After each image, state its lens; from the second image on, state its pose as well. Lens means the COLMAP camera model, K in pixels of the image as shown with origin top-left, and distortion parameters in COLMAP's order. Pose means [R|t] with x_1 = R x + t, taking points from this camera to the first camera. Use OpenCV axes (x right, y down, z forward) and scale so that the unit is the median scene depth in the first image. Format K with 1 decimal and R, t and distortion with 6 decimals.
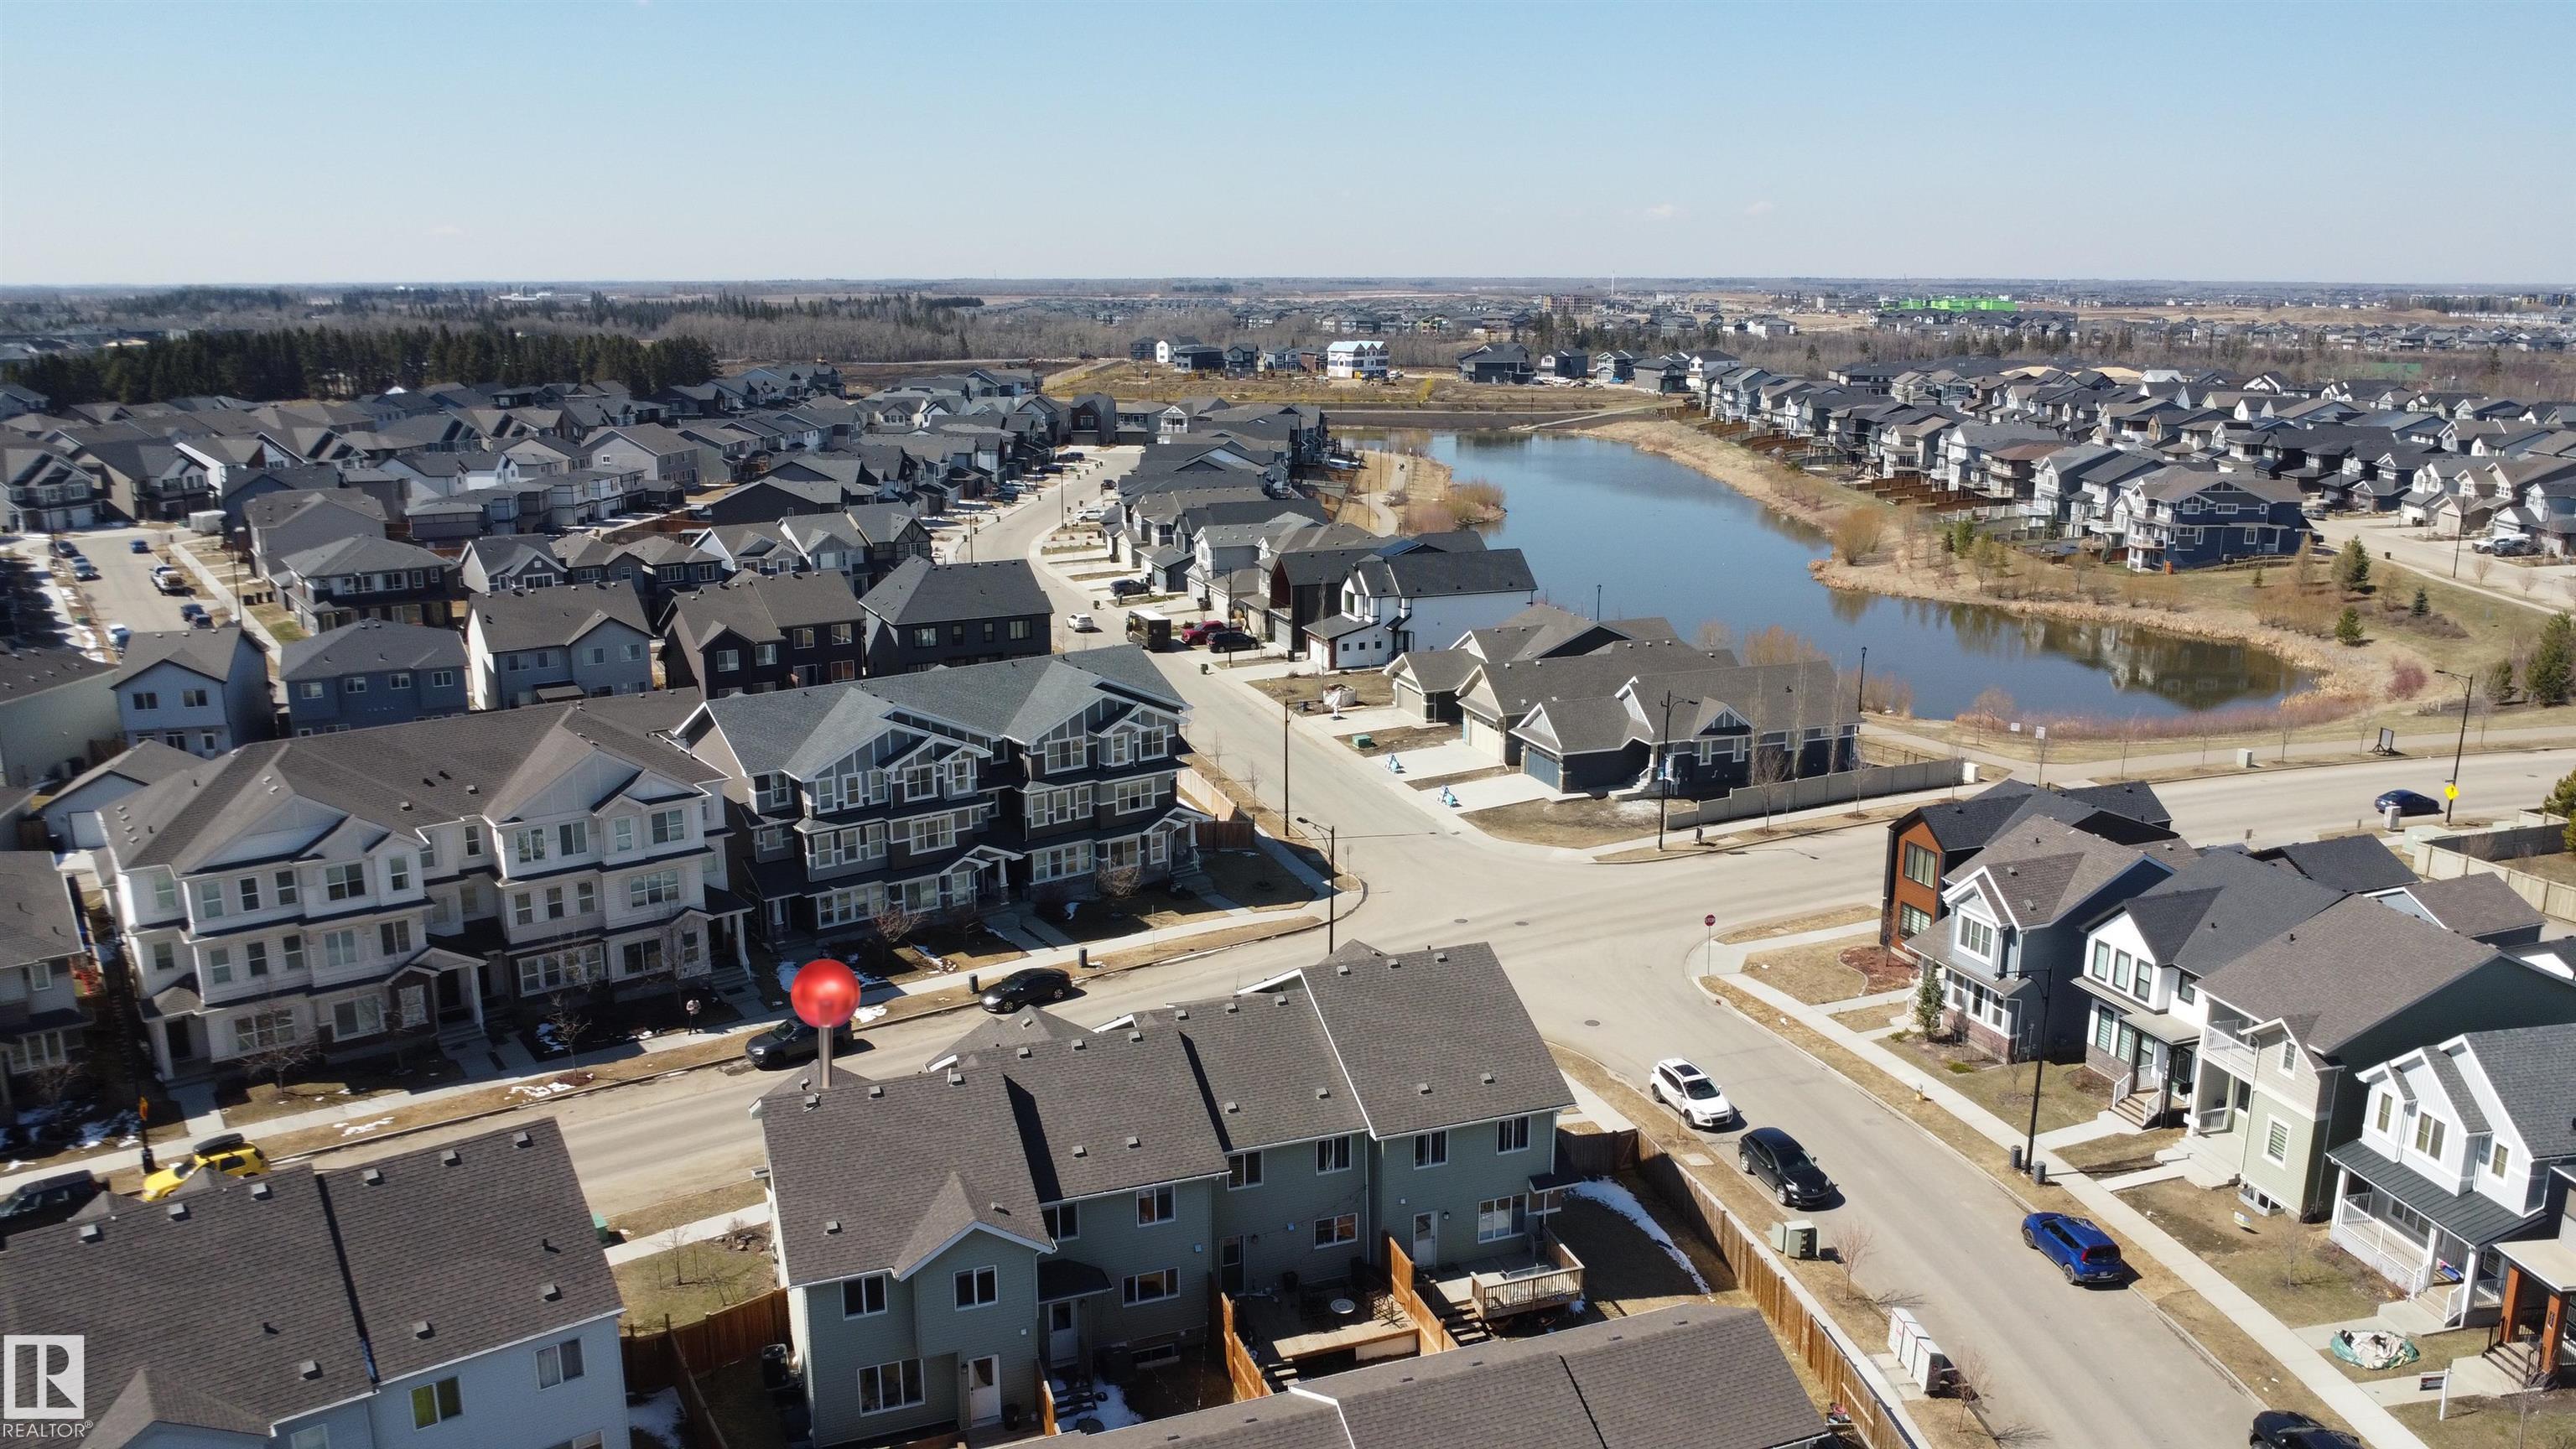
lens RADIAL K [[1832.4, 0, 1288.0], [0, 1832.4, 724.5], [0, 0, 1]] dist [-0.032681, -0.011000]
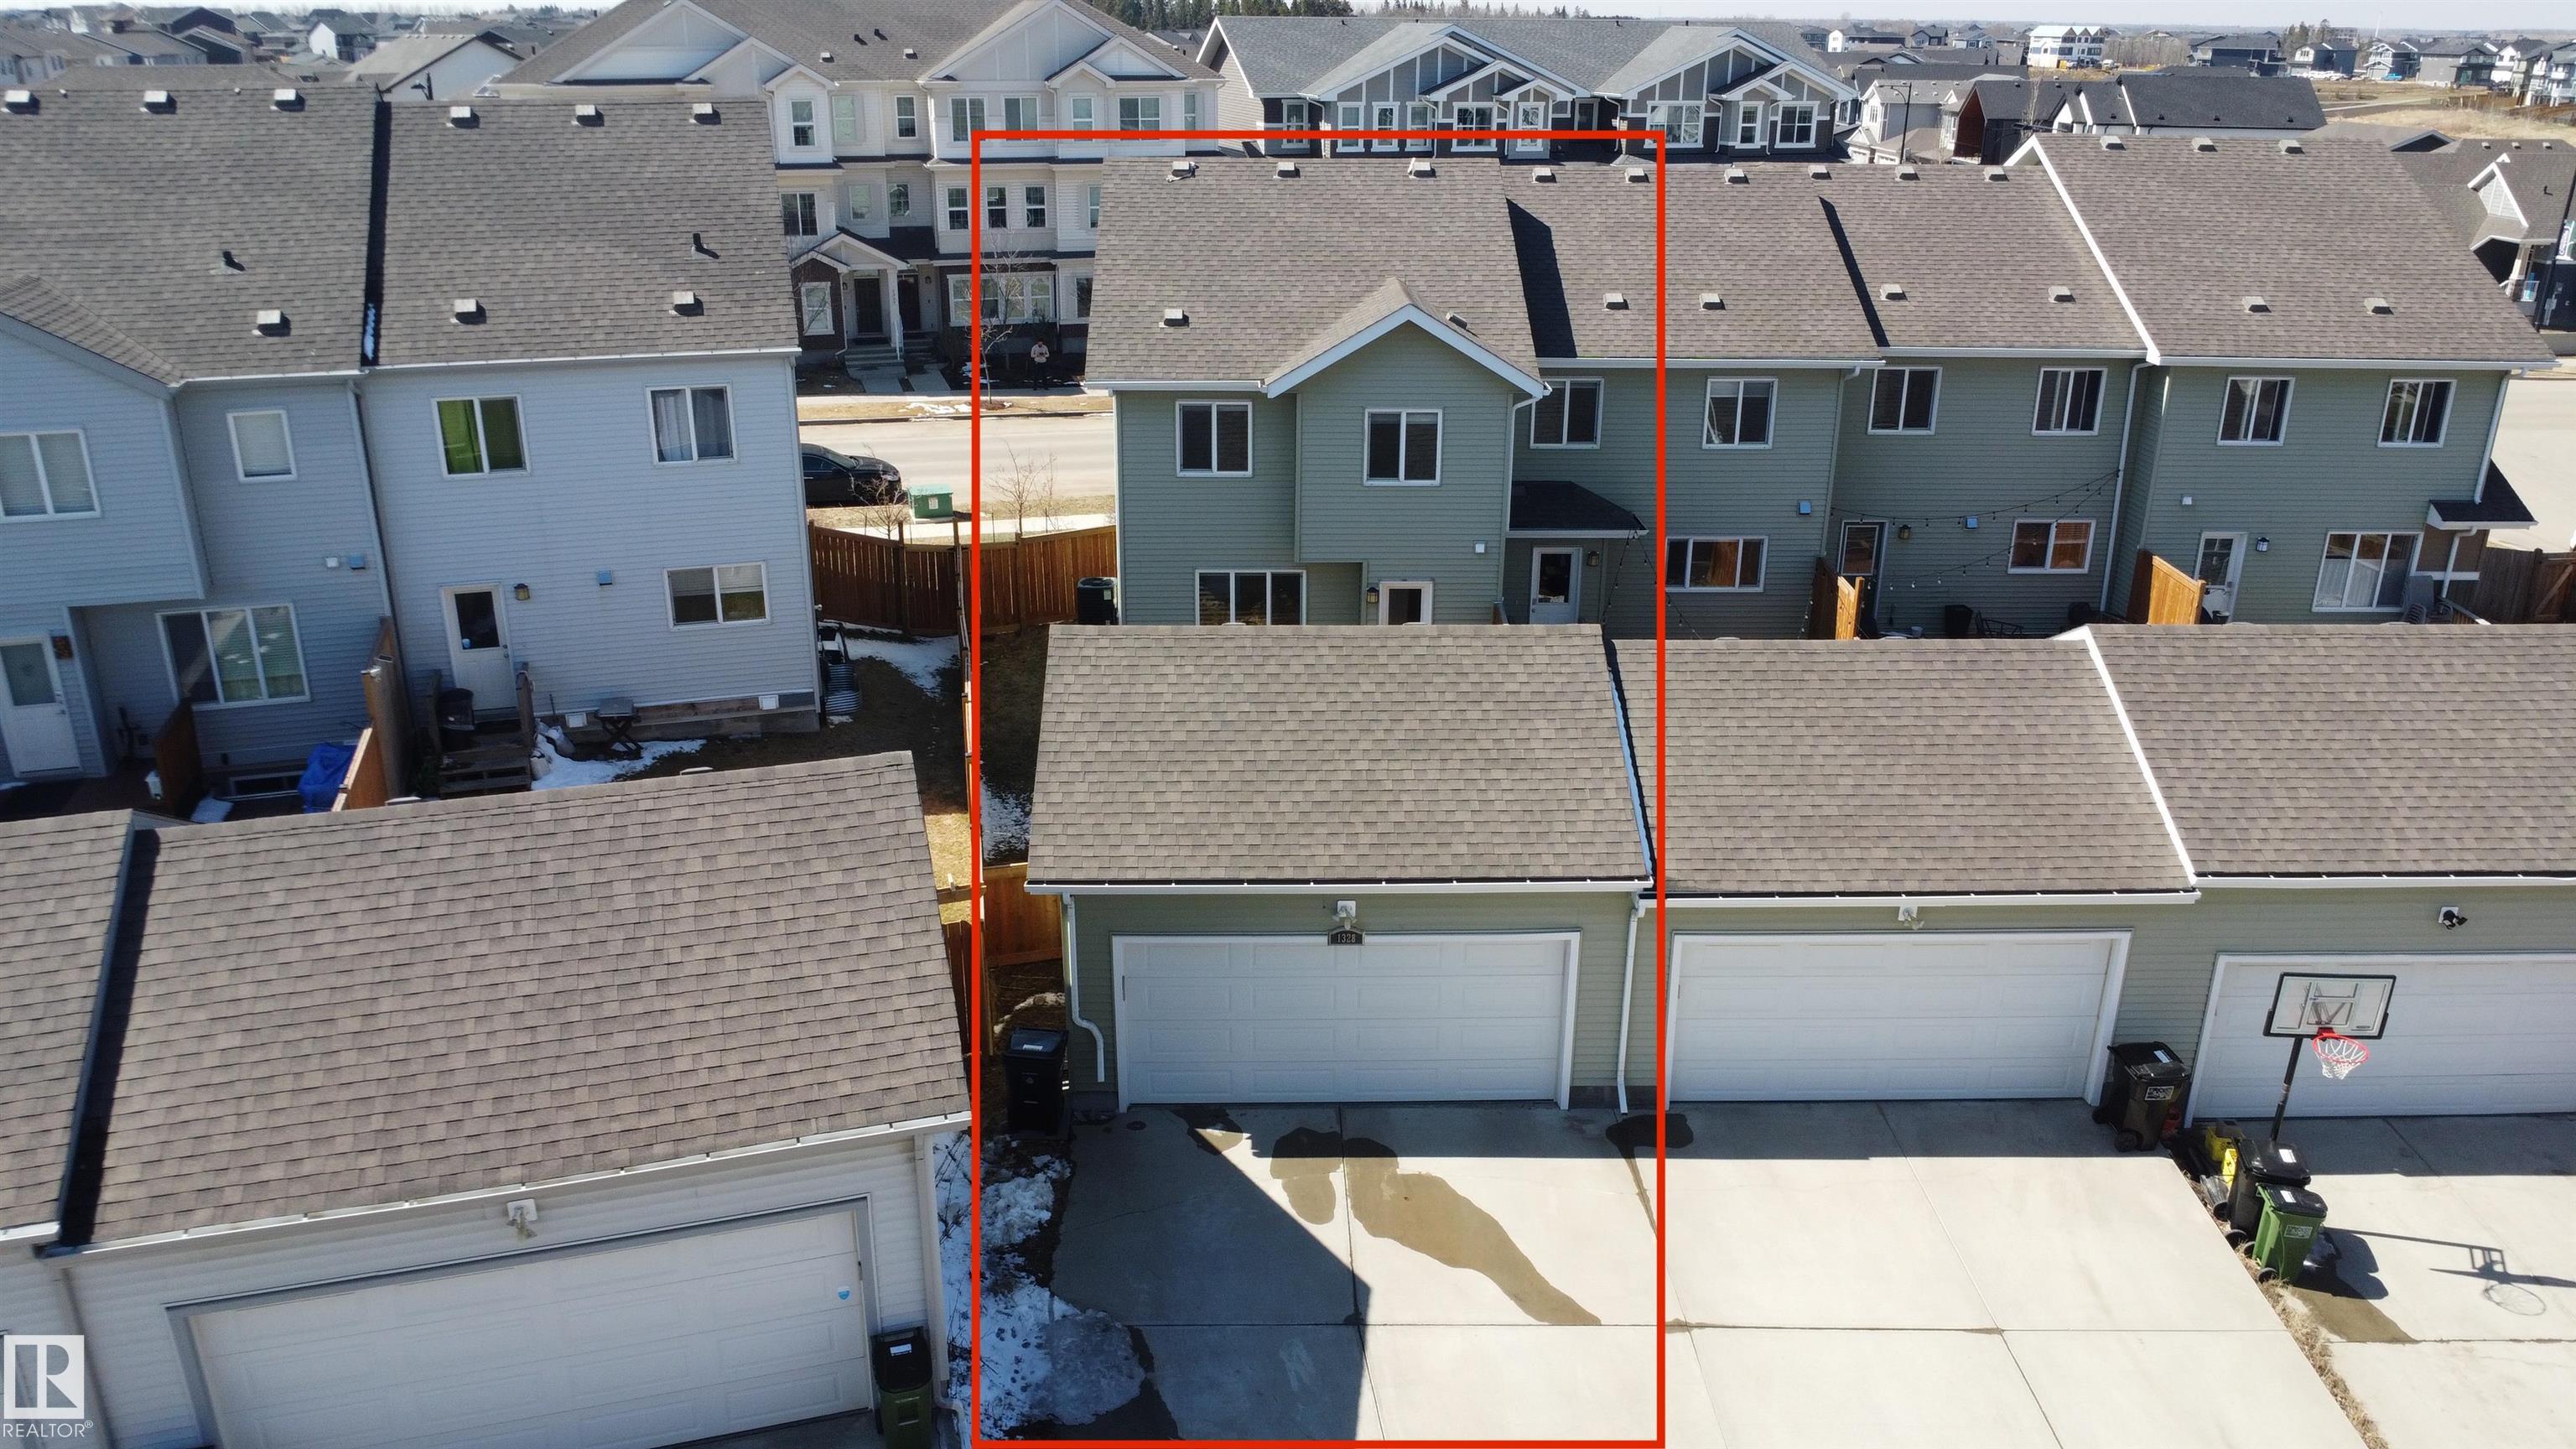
lens RADIAL K [[1856.1, 0, 1288.0], [0, 1856.1, 724.5], [0, 0, 1]] dist [-0.032349, -0.006302]
pose [[0.942910, 0.127730, -0.307579, -0.010185], [-0.084827, 0.985181, 0.149075, 0.191060], [0.322063, -0.114473, 0.939772, 0.269098]]
